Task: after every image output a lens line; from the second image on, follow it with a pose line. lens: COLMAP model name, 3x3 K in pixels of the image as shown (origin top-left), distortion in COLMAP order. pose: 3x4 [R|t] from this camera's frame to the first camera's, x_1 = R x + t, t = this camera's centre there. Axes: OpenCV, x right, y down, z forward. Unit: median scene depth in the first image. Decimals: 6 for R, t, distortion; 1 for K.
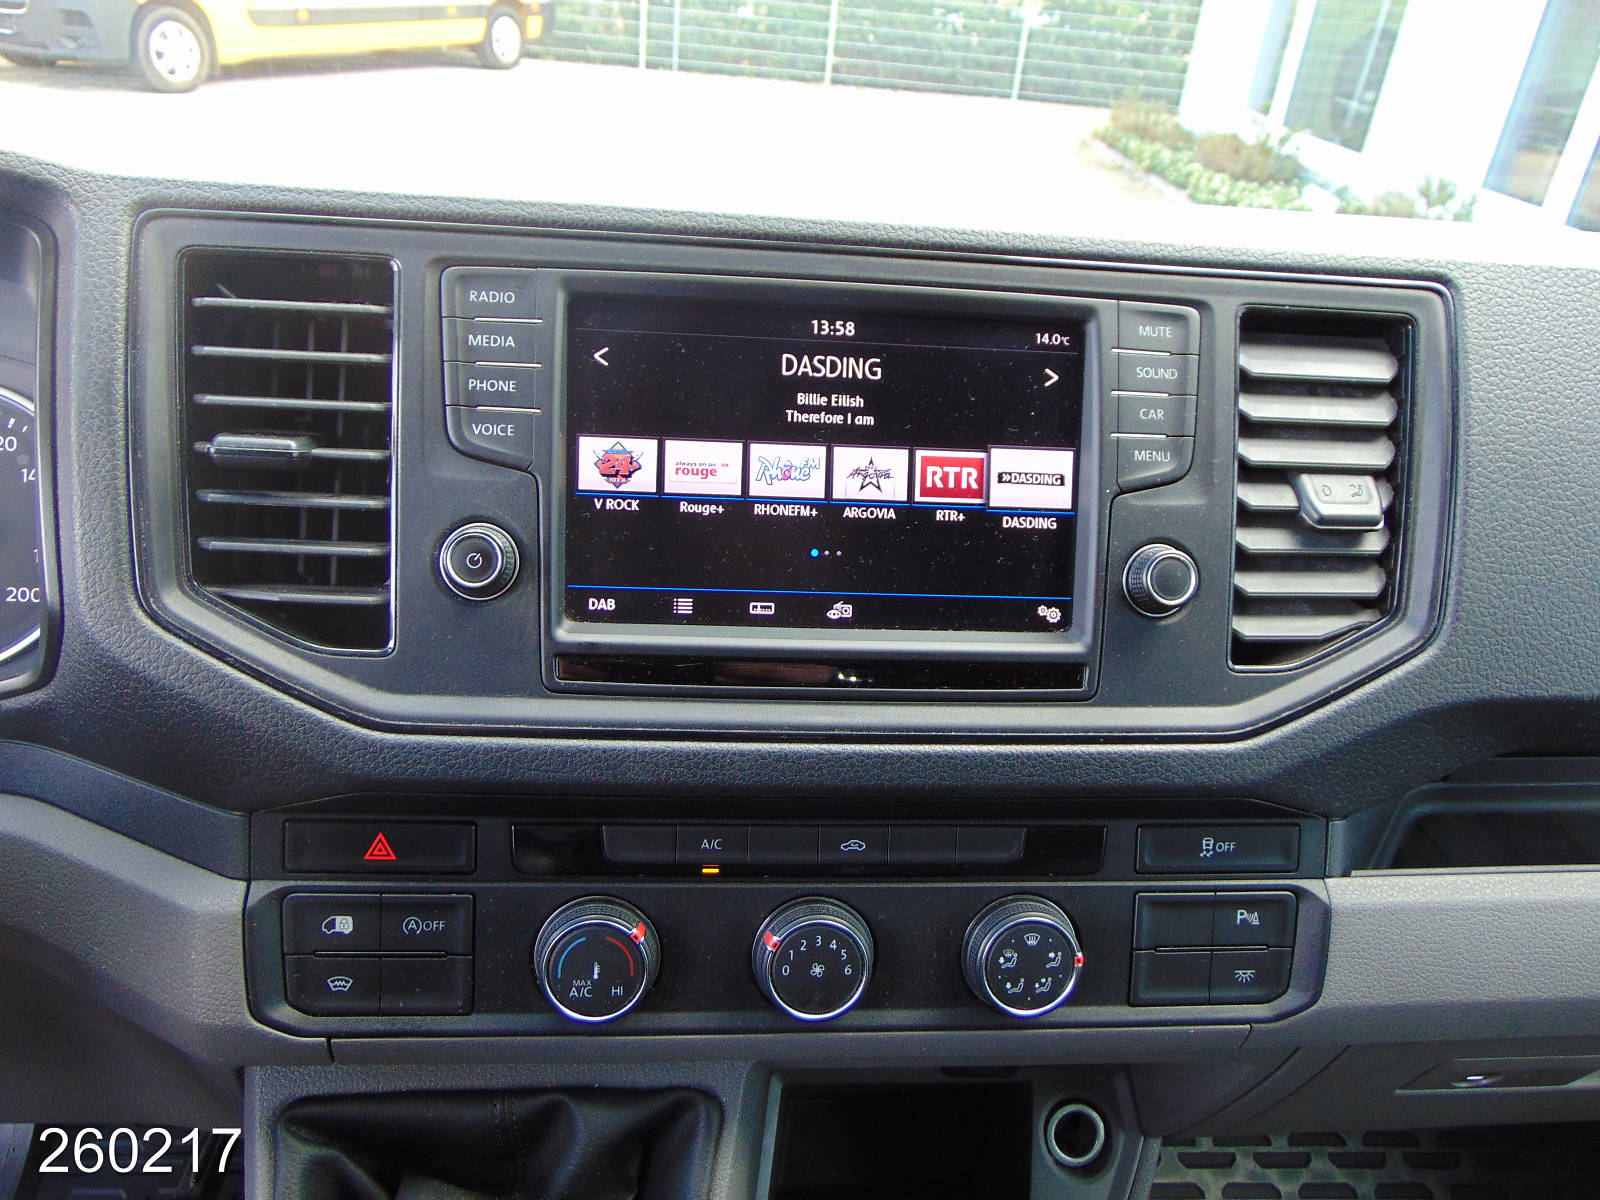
lens RADIAL K [[1163.3, 0, 796.2], [0, 1163.3, 600.8], [0, 0, 1]] dist [-0.027239, 0.050852]
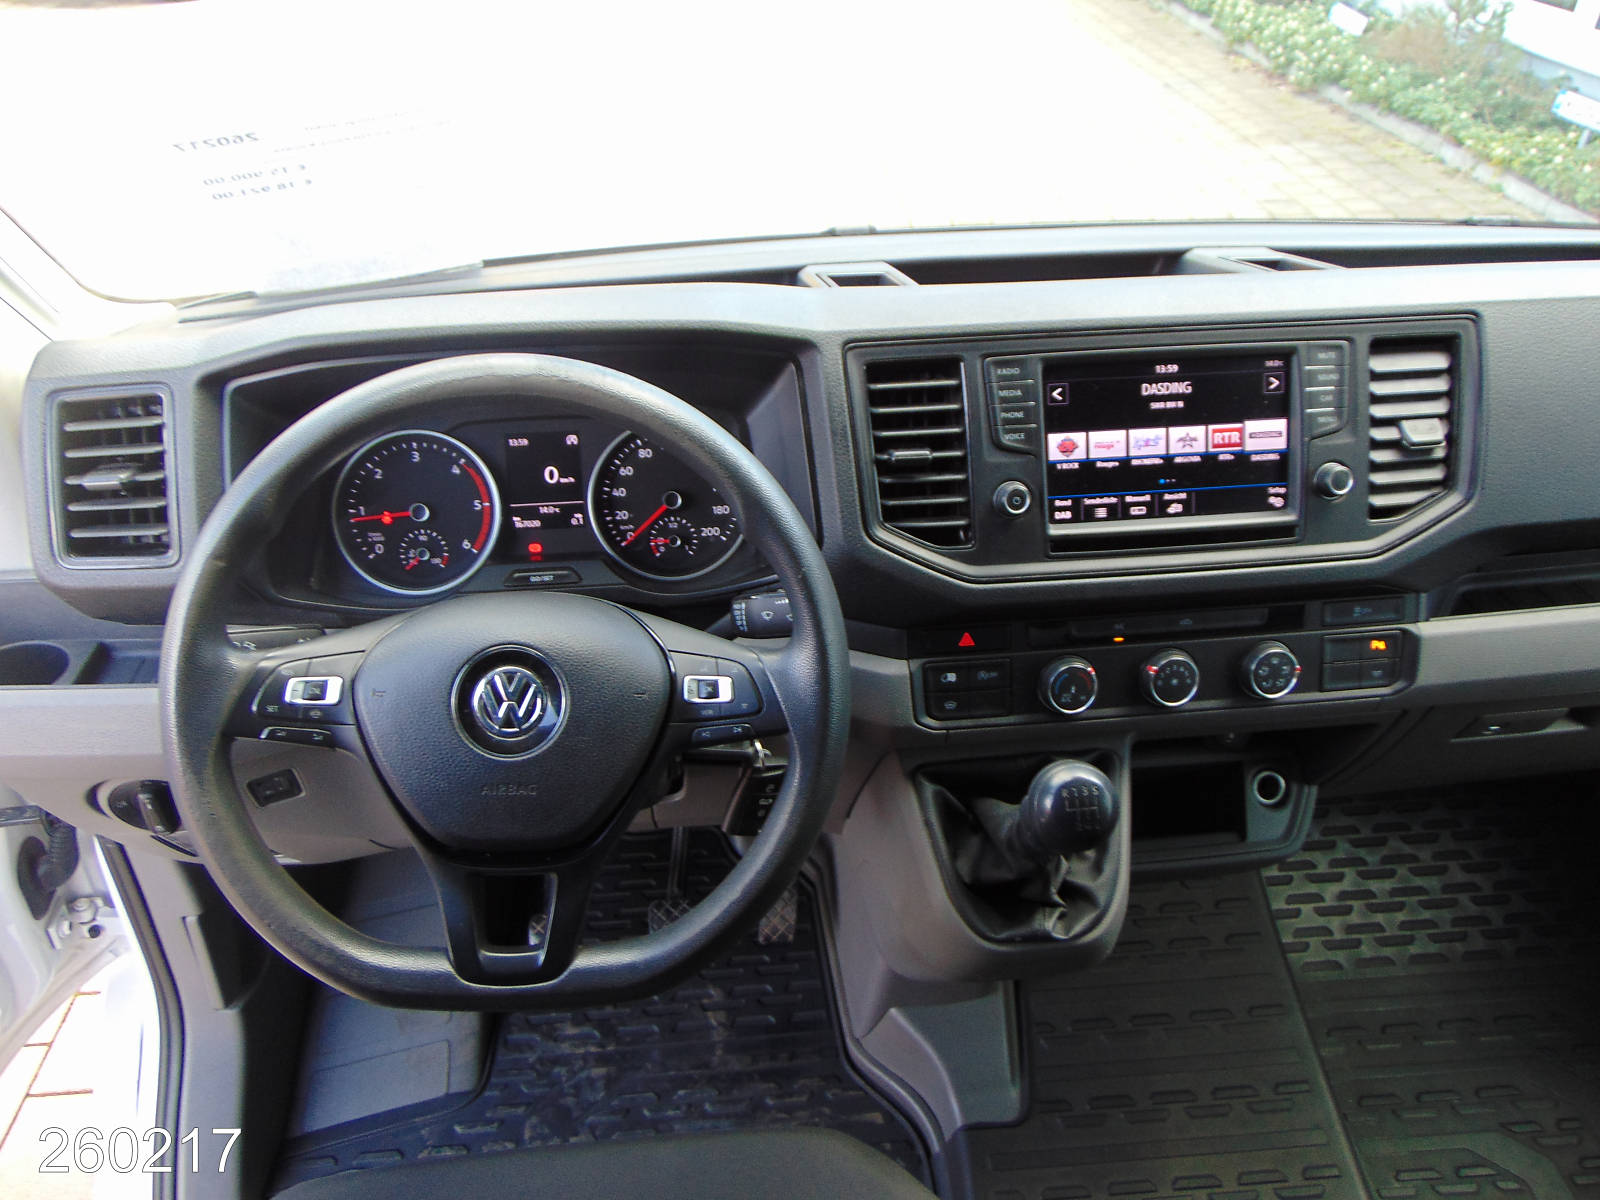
lens RADIAL K [[1163.3, 0, 799.1], [0, 1163.3, 604.6], [0, 0, 1]] dist [-0.027239, 0.050852]
pose [[0.996664, -0.077765, -0.024773, -0.576396], [0.080194, 0.989510, 0.120162, -0.121362], [0.015169, -0.121748, 0.992445, -1.036947]]
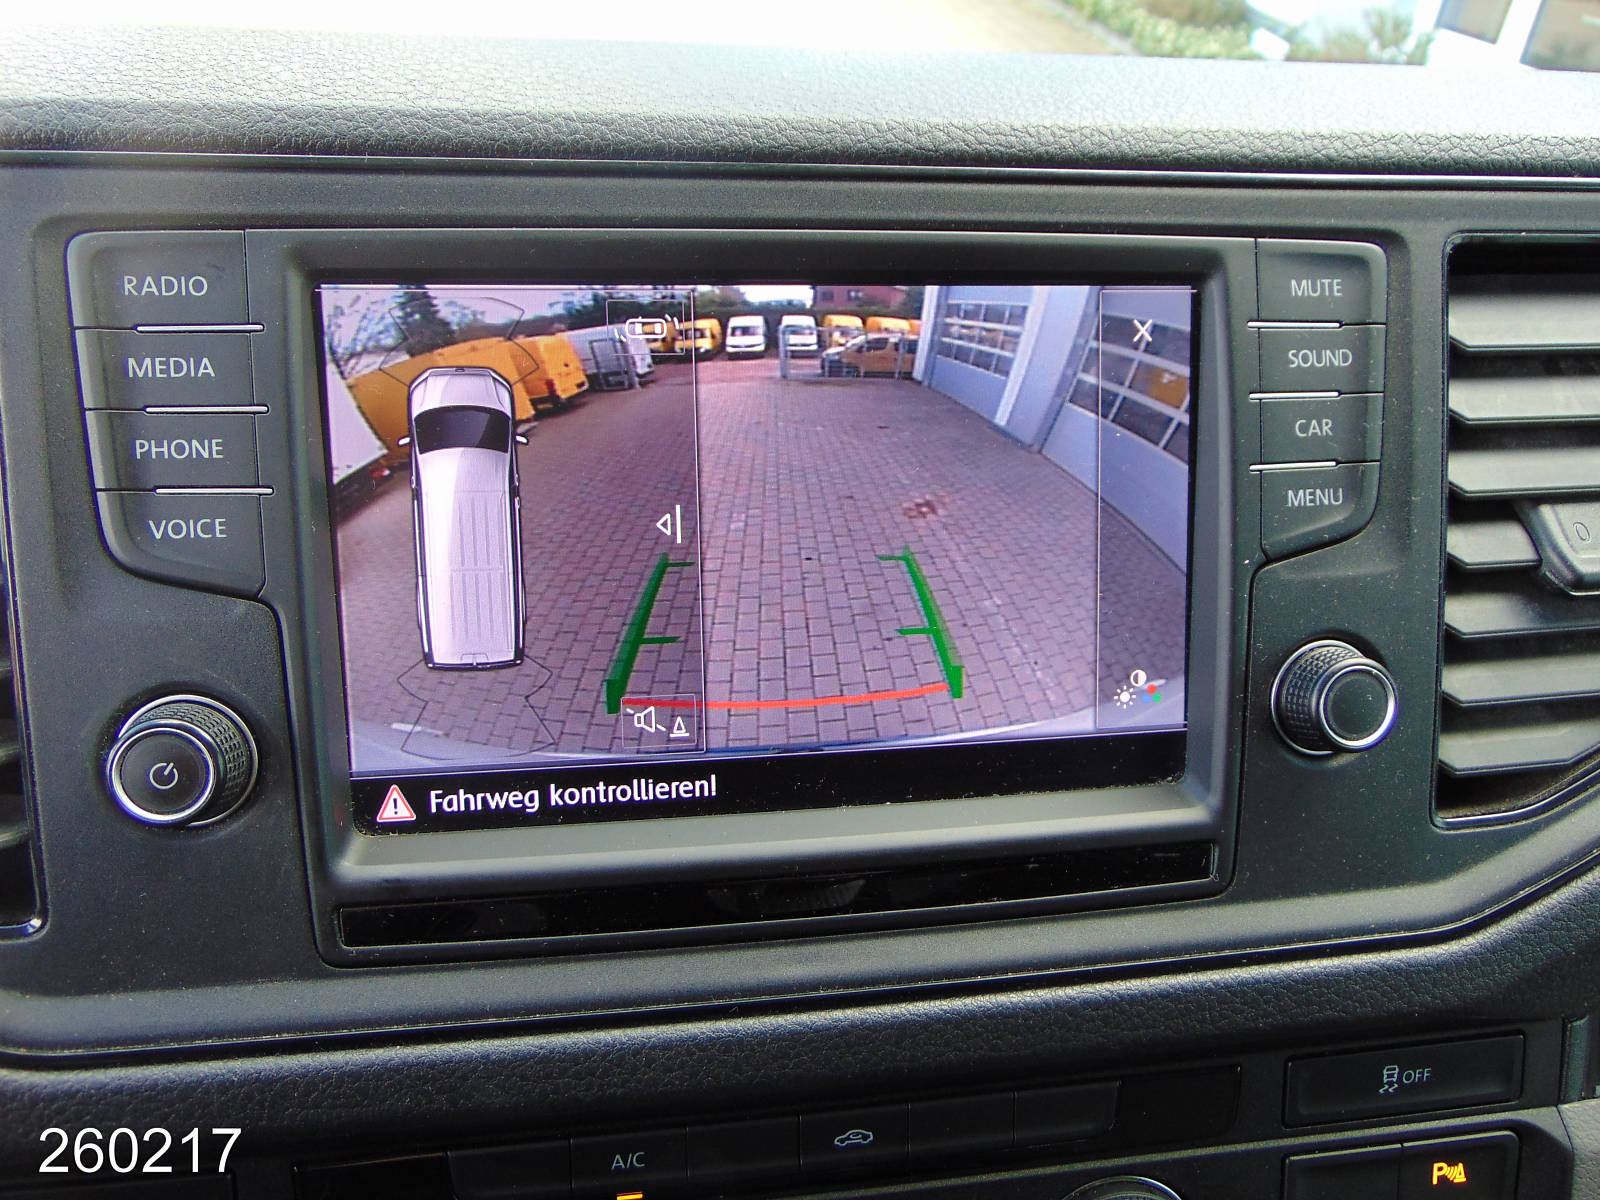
lens RADIAL K [[1163.3, 0, 791.3], [0, 1163.3, 583.9], [0, 0, 1]] dist [-0.027239, 0.050852]
pose [[0.998062, -0.051221, 0.035350, 0.008175], [0.047840, 0.994734, 0.090643, -0.146980], [-0.039806, -0.088777, 0.995256, 0.399081]]
